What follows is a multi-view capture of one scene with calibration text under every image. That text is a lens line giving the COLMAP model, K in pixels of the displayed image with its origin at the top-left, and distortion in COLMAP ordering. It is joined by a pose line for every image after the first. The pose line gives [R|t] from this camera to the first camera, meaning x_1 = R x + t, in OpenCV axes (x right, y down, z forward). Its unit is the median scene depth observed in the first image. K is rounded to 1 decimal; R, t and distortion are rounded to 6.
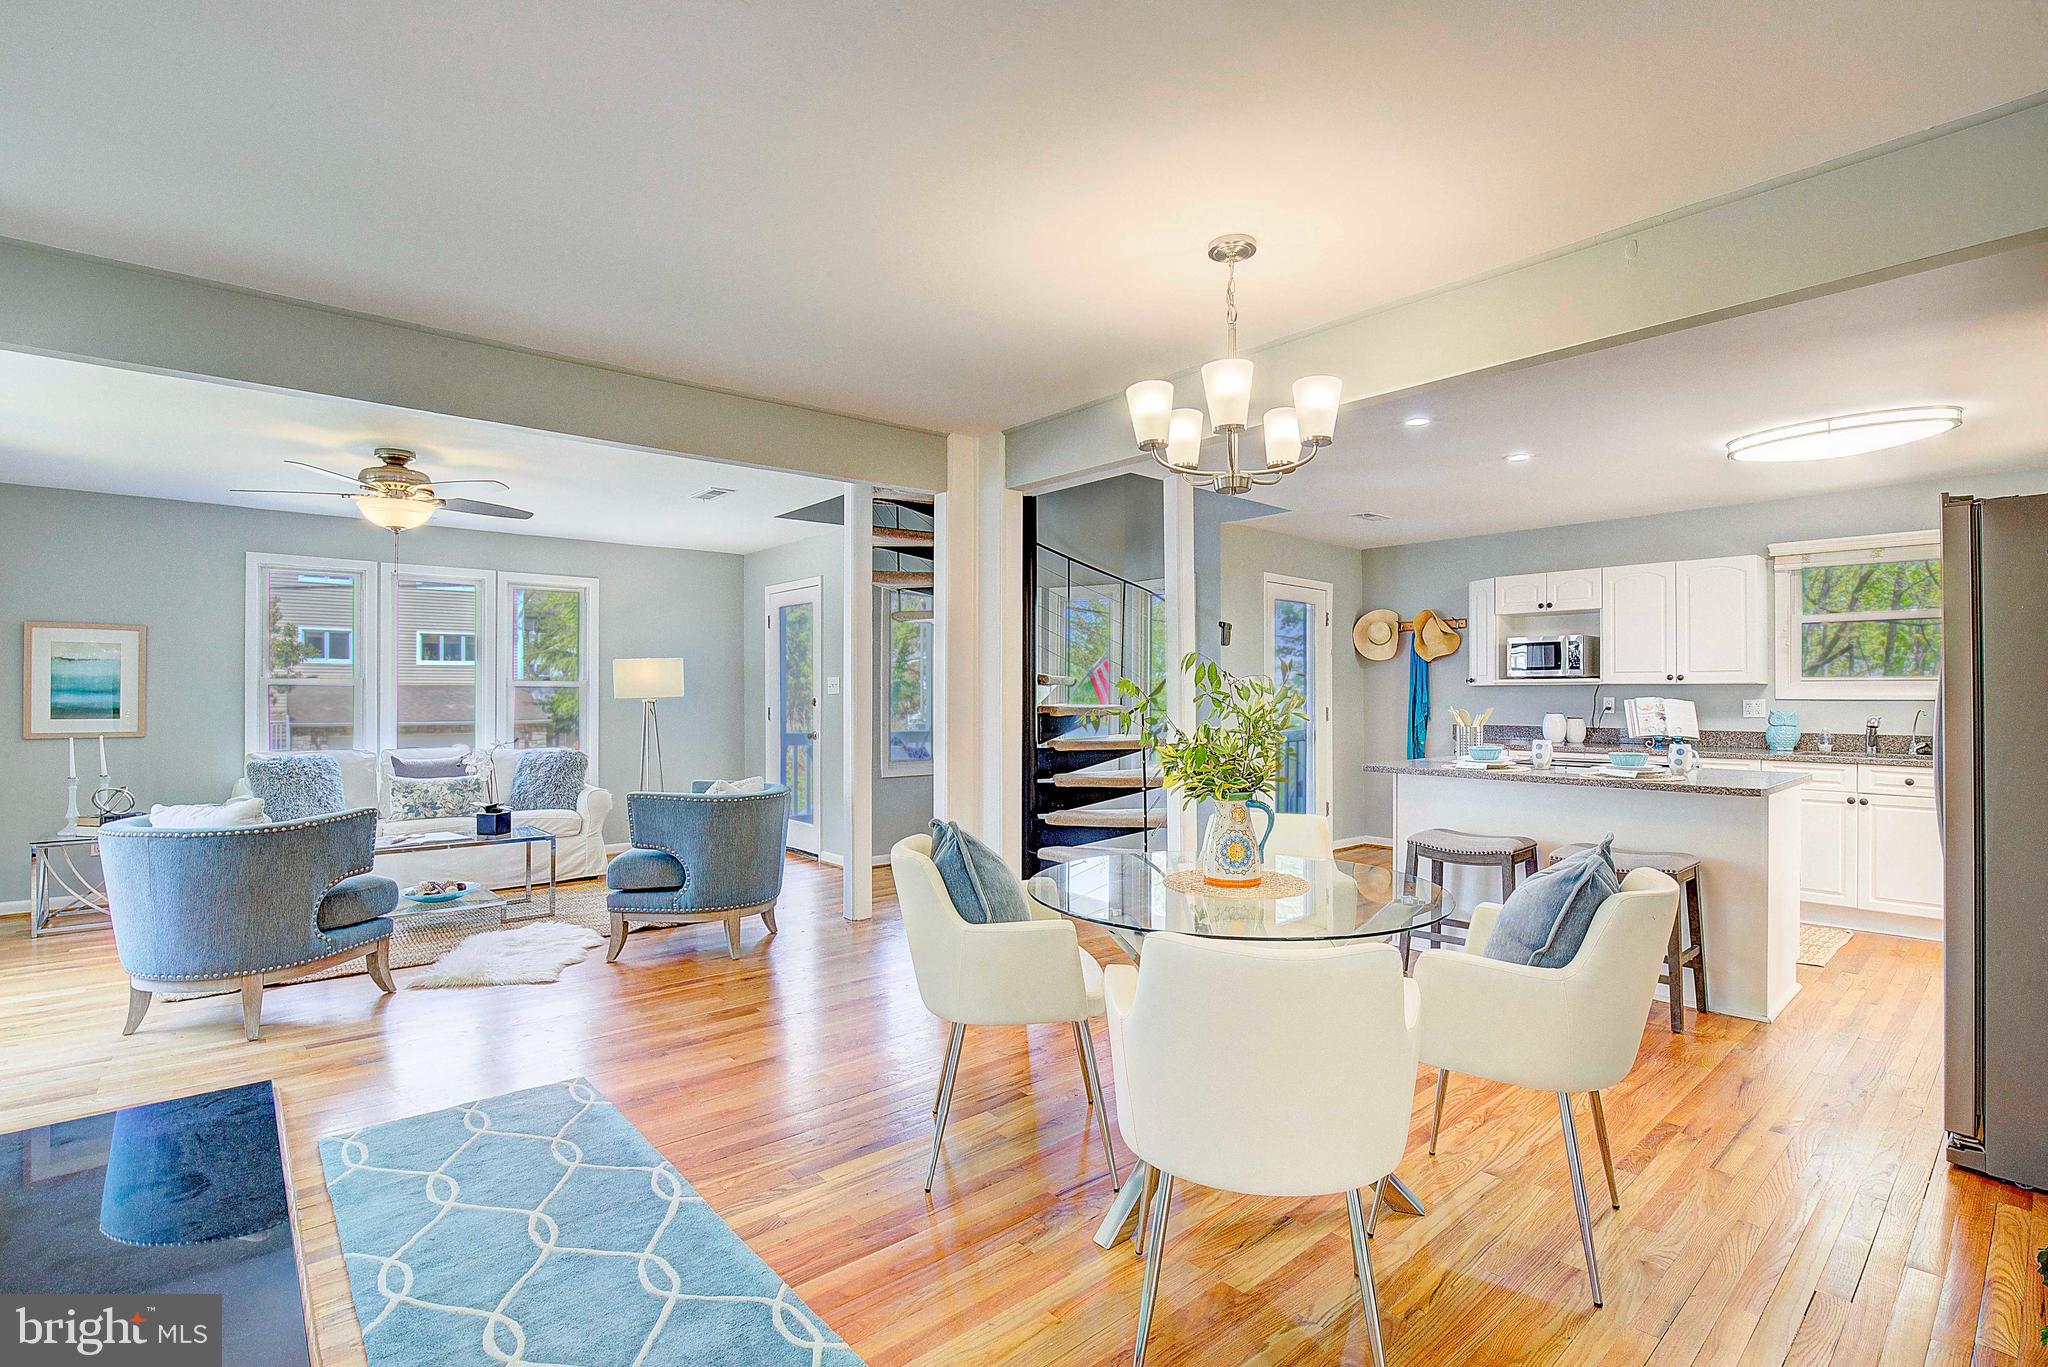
lens RADIAL K [[941.1, 0, 1038.6], [0, 941.1, 692.1], [0, 0, 1]] dist [-0.026616, 0.000245]
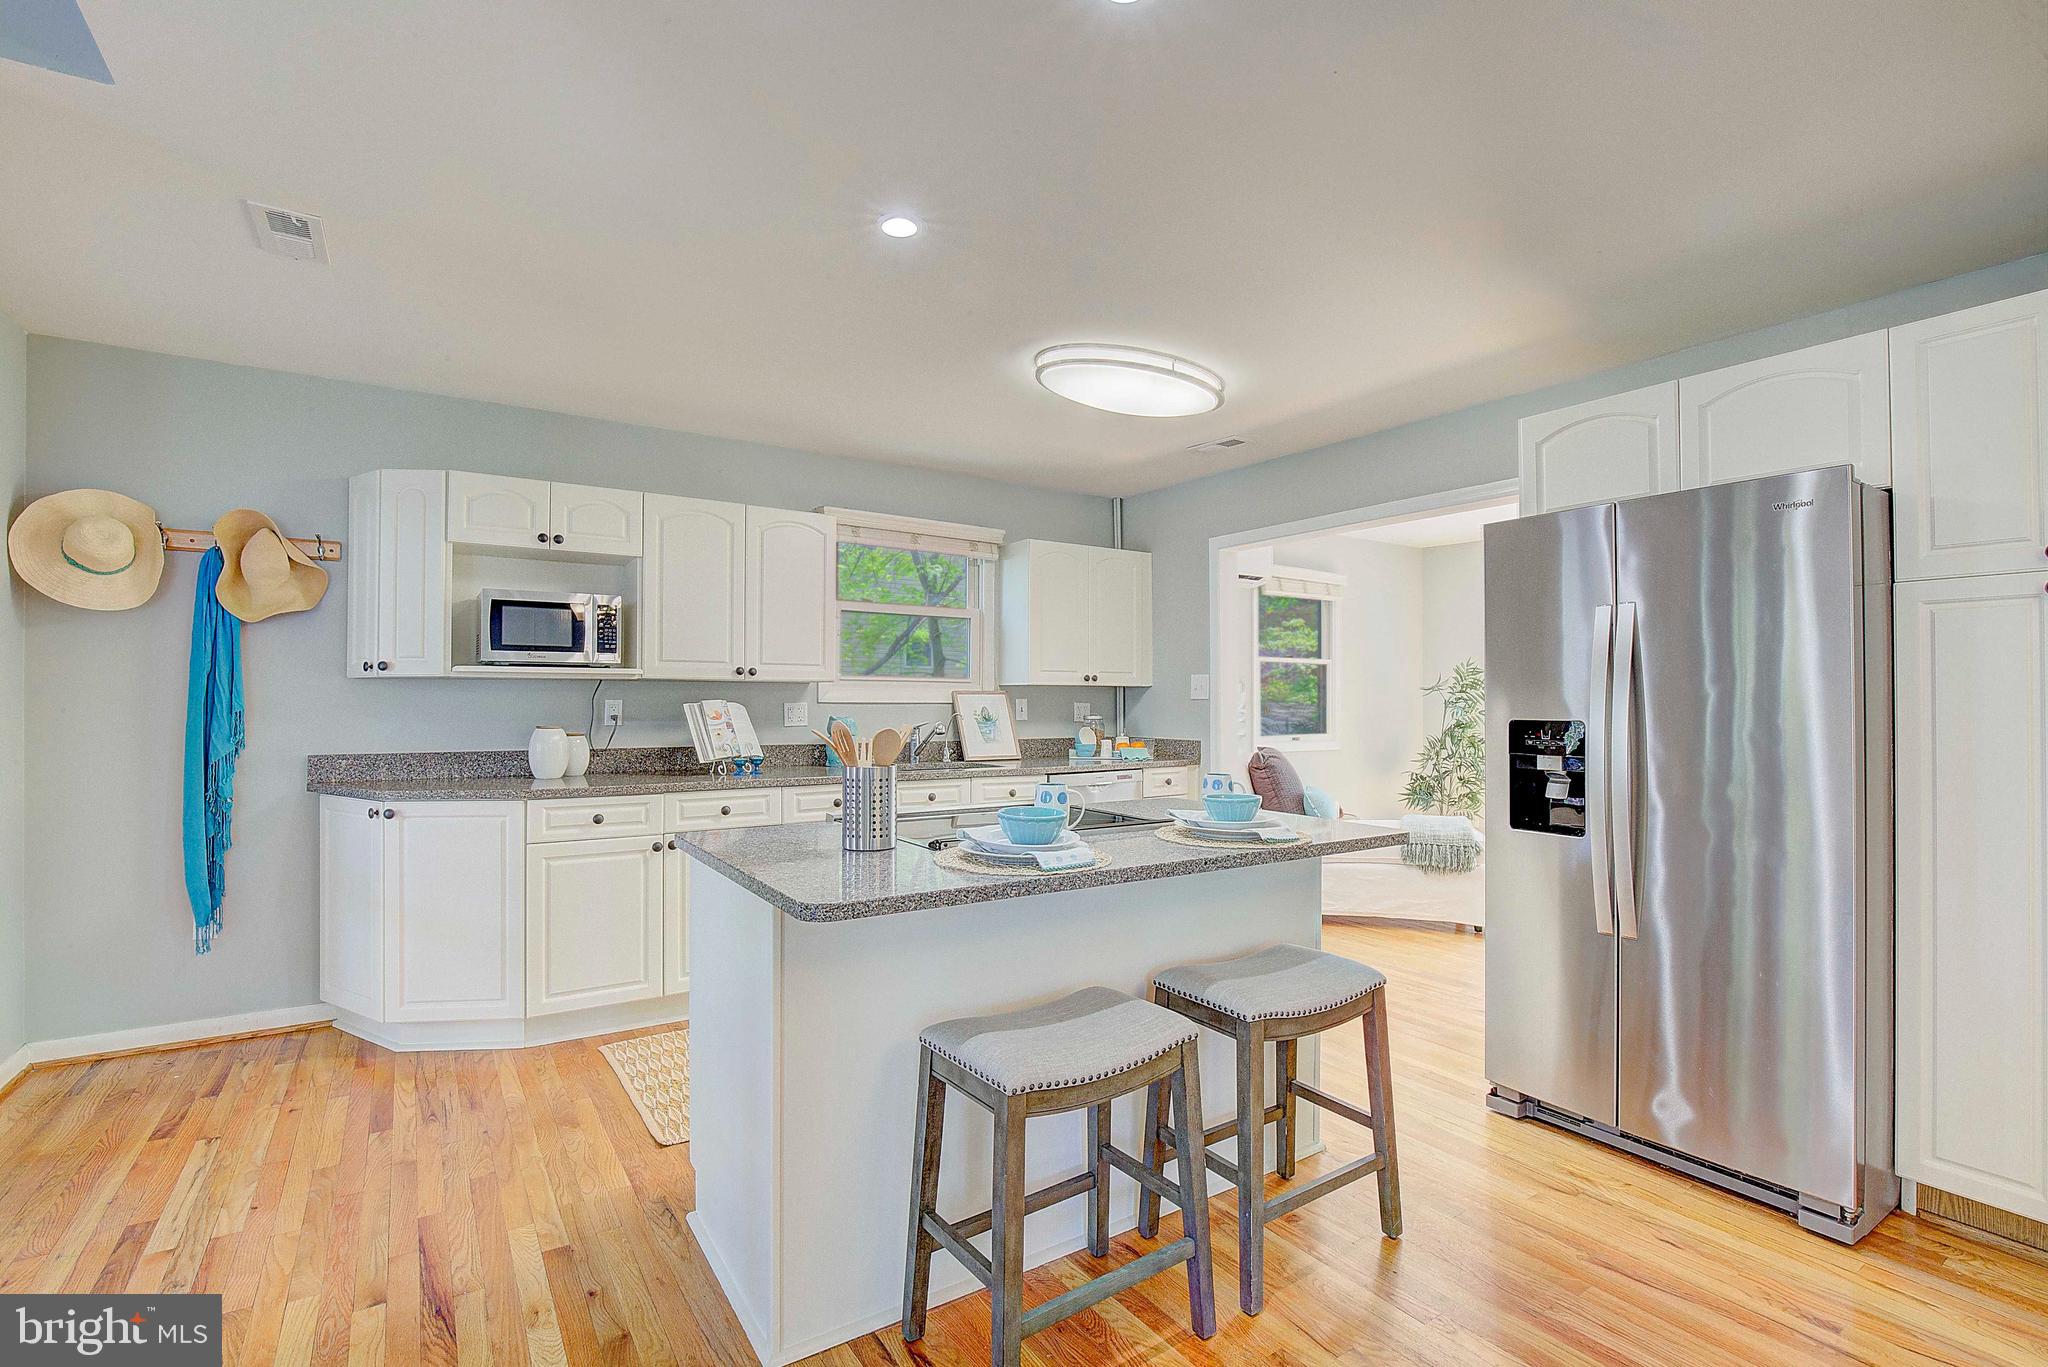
lens RADIAL K [[939.2, 0, 1041.1], [0, 939.2, 702.2], [0, 0, 1]] dist [-0.020328, -0.000010]
pose [[0.124720, -0.003214, 0.992187, 0.017939], [-0.005960, 0.999974, 0.003989, 0.003082], [-0.992174, -0.006411, 0.124697, 0.697144]]
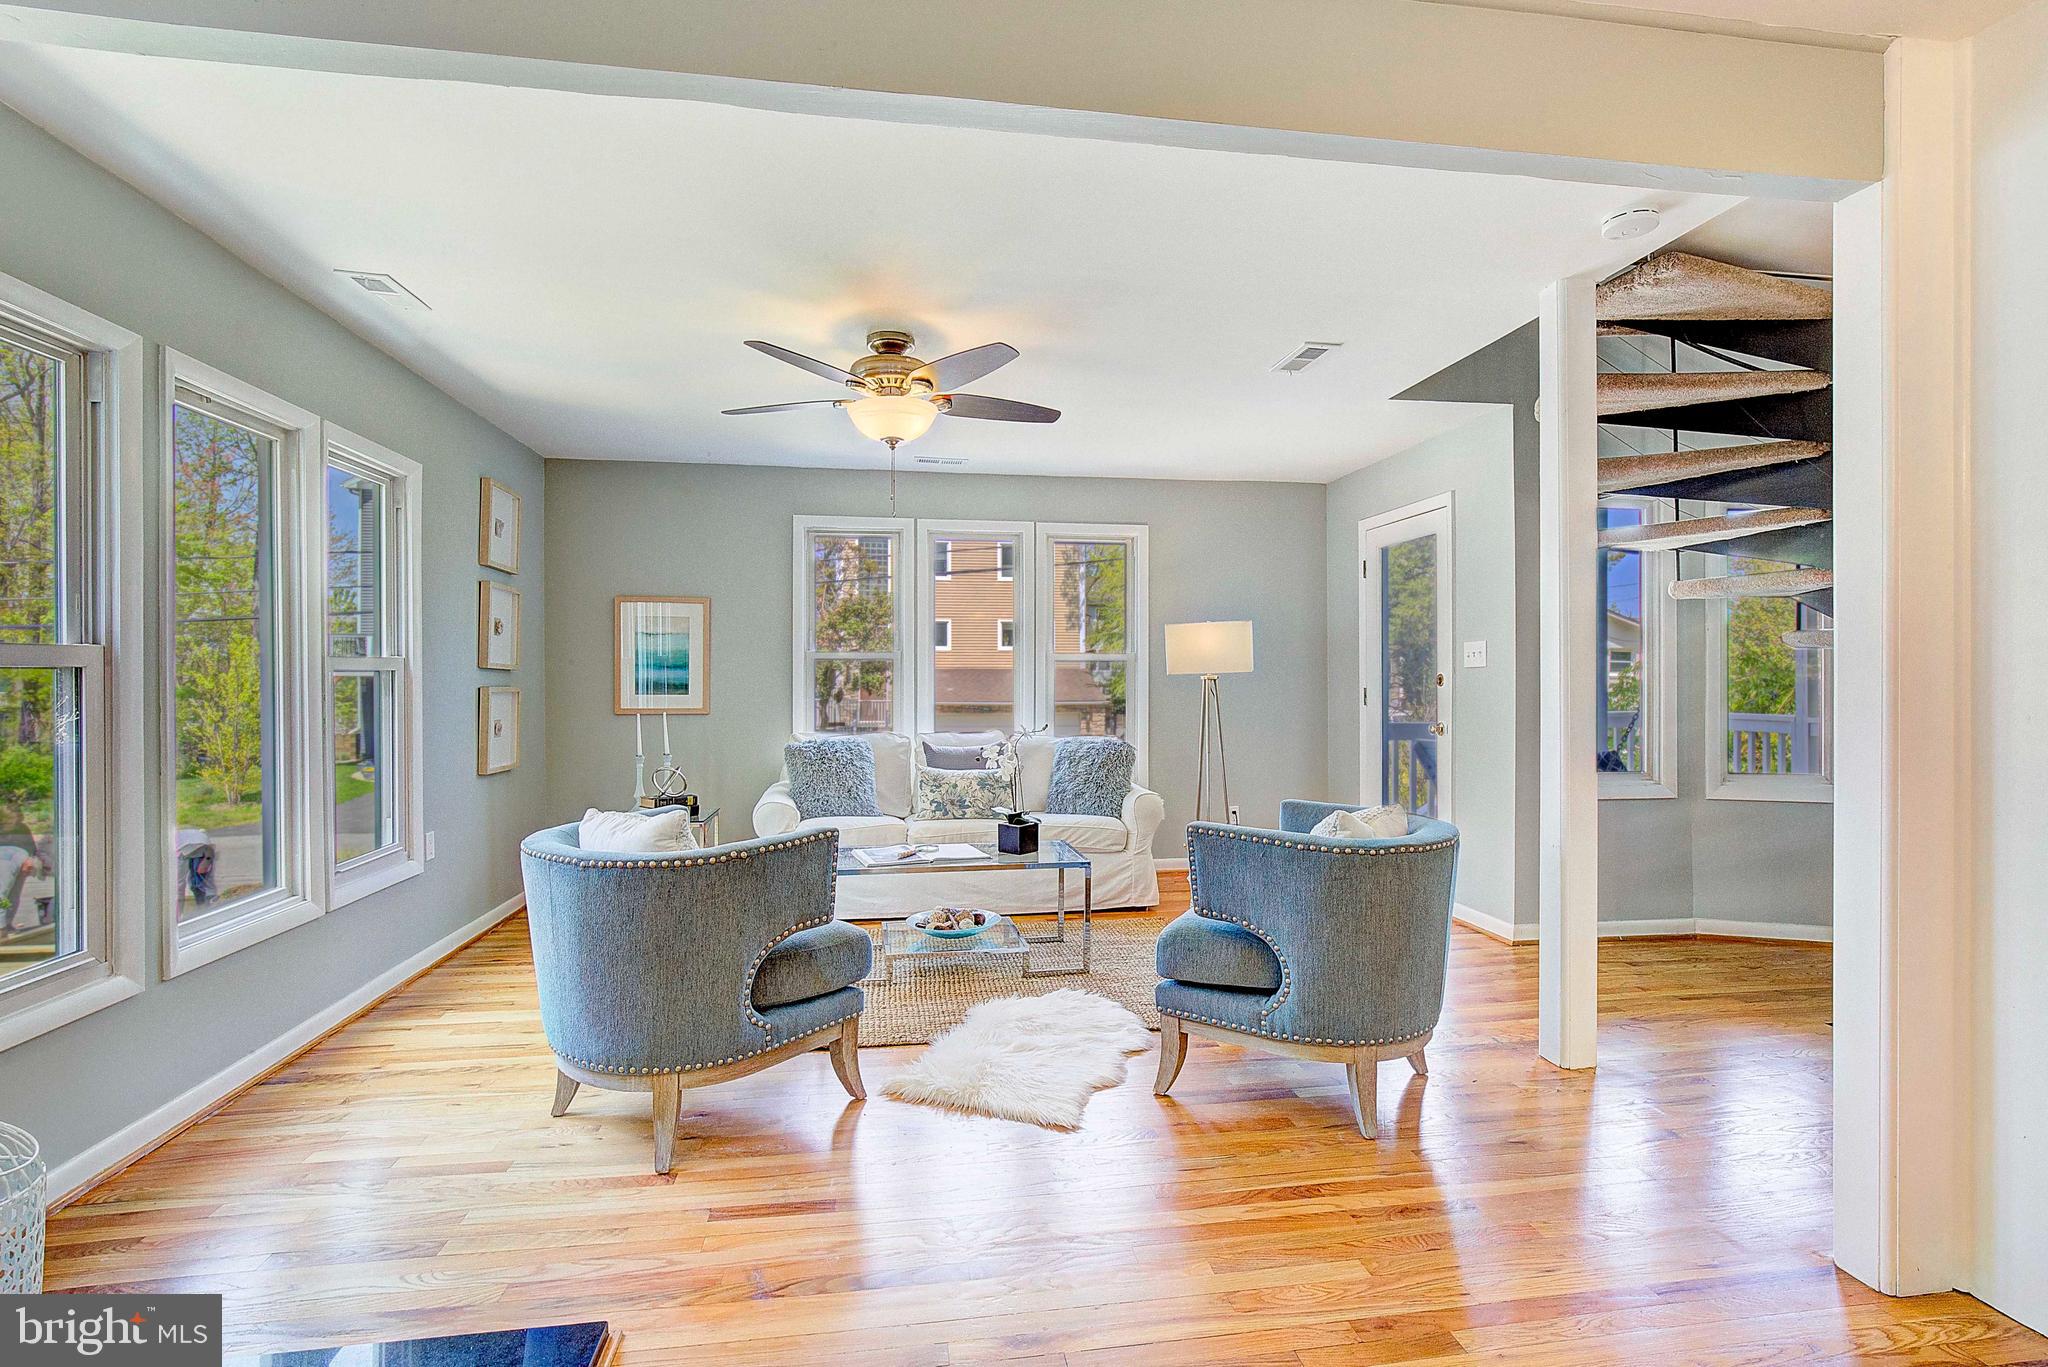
lens RADIAL K [[957.1, 0, 1034.1], [0, 957.1, 684.0], [0, 0, 1]] dist [-0.012095, 0.000116]
pose [[0.845756, 0.002144, -0.533566, -0.148610], [0.002332, 0.999968, 0.007714, 0.010000], [0.533565, -0.007769, 0.845724, 0.326571]]
